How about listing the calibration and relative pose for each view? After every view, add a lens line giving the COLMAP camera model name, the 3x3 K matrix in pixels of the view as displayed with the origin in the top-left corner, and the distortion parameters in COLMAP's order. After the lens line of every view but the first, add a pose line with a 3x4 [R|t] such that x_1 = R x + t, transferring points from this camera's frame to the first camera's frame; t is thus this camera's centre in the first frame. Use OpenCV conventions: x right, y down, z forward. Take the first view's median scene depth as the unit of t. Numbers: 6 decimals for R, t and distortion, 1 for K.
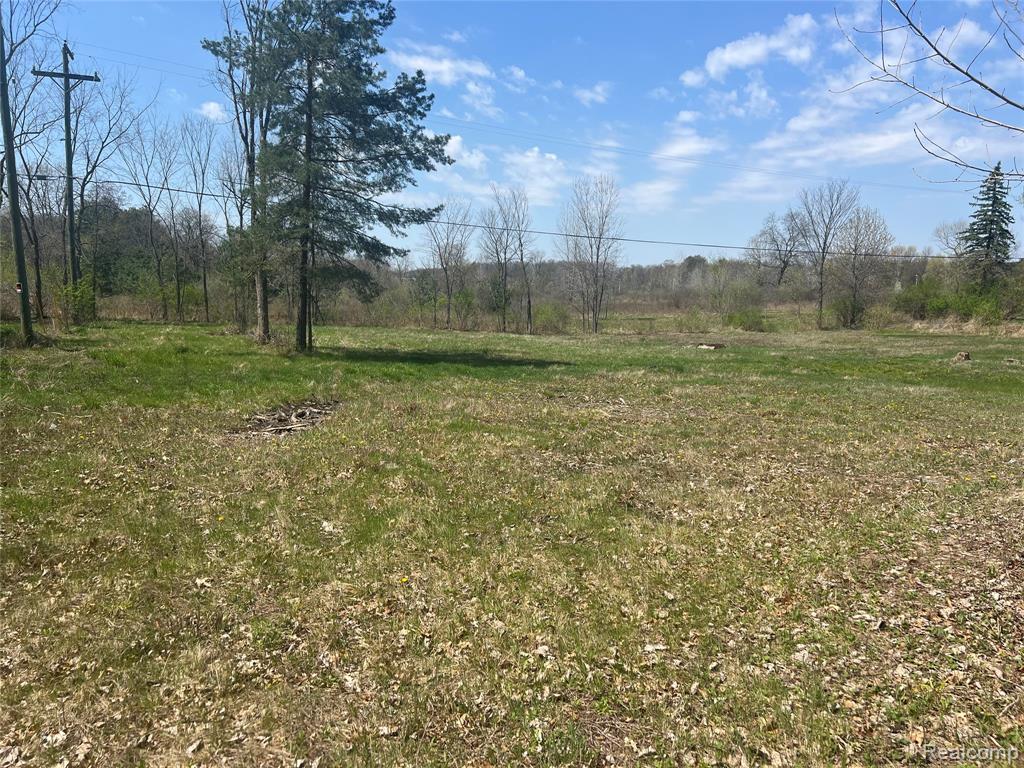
lens RADIAL K [[780.3, 0, 518.4], [0, 780.3, 405.3], [0, 0, 1]] dist [0.059000, -0.060365]
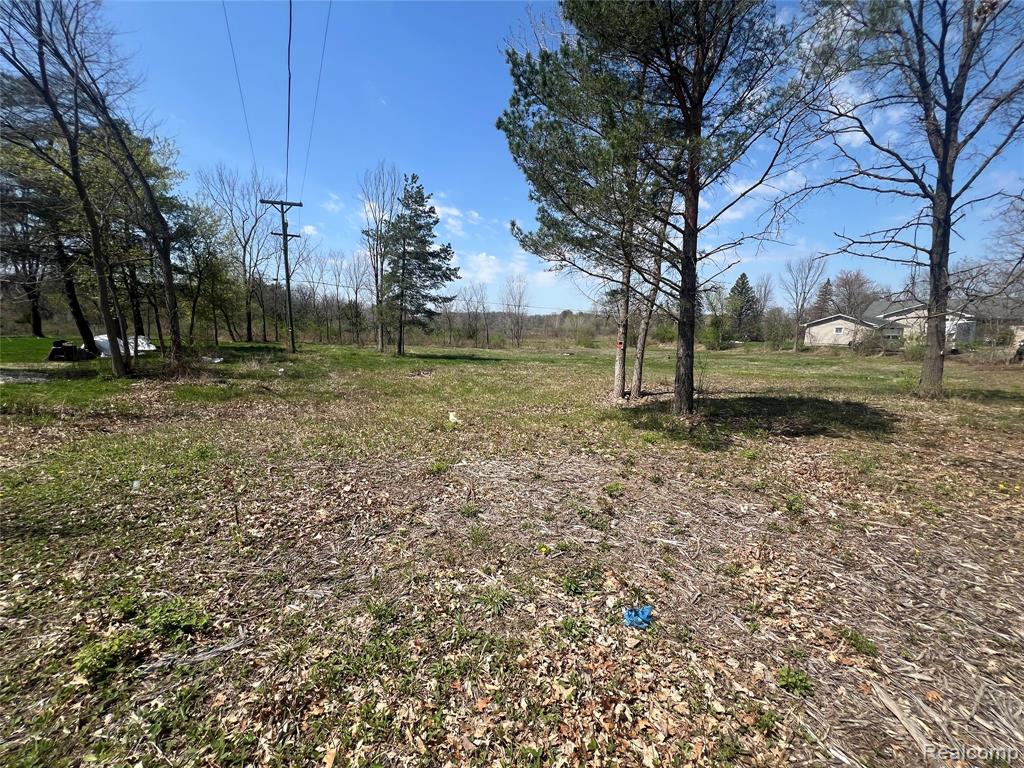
lens RADIAL K [[415.5, 0, 512.8], [0, 415.5, 383.8], [0, 0, 1]] dist [-0.001623, 0.000138]
pose [[0.996001, -0.007495, 0.089029, -0.019976], [0.008430, 0.999913, -0.010129, 0.017845], [-0.088945, 0.010839, 0.995978, -0.152207]]
